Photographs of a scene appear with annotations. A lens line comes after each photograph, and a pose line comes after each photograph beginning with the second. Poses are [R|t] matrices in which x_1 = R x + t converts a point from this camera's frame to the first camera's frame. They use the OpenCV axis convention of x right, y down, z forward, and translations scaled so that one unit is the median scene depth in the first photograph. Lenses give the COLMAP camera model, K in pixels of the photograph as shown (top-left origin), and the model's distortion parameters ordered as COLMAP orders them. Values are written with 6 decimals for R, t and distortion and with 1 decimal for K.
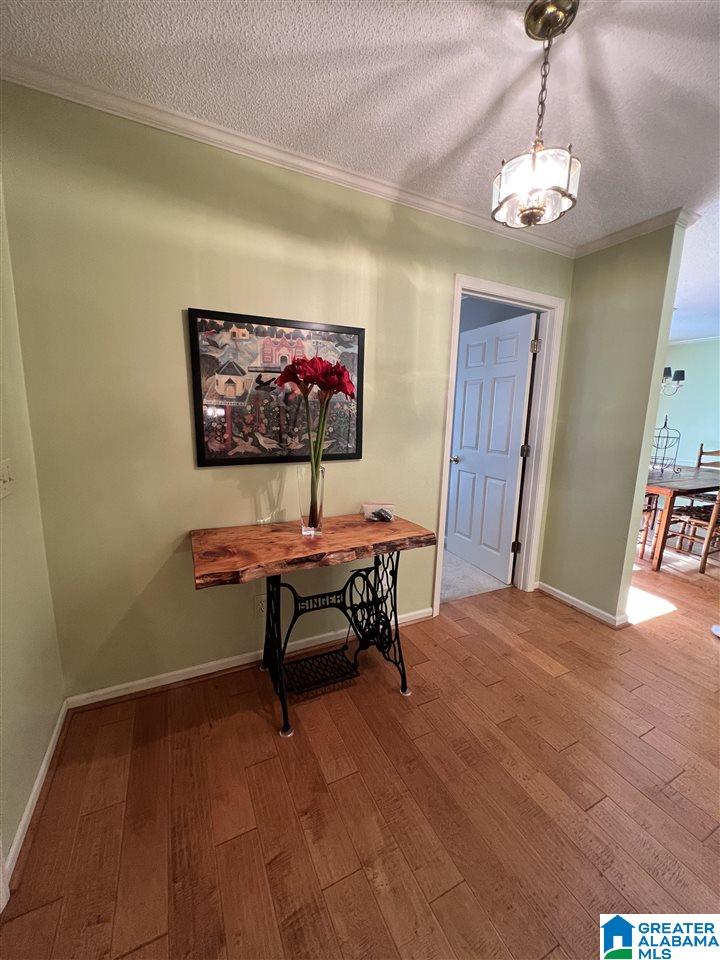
lens RADIAL K [[386.4, 0, 364.0], [0, 386.4, 479.7], [0, 0, 1]] dist [-0.000576, 0.000548]
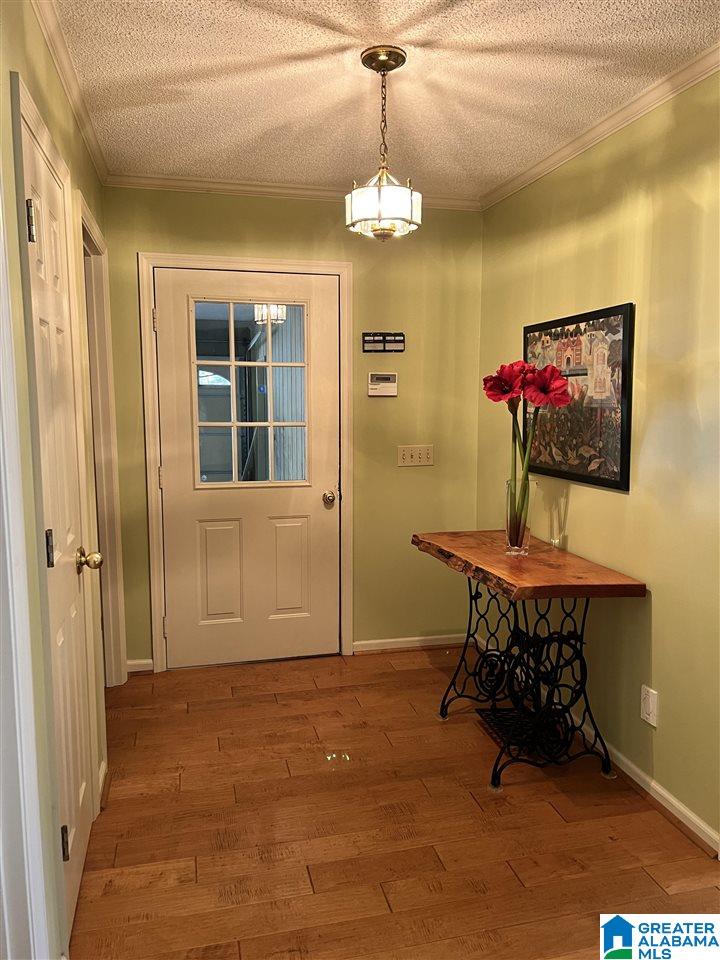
lens RADIAL K [[728.6, 0, 361.9], [0, 728.6, 480.0], [0, 0, 1]] dist [0.000008, -0.001017]
pose [[-0.225751, 0.091218, -0.969905, 1.522668], [-0.168558, 0.976933, 0.131112, -0.185333], [0.959492, 0.193084, -0.205168, 0.941544]]
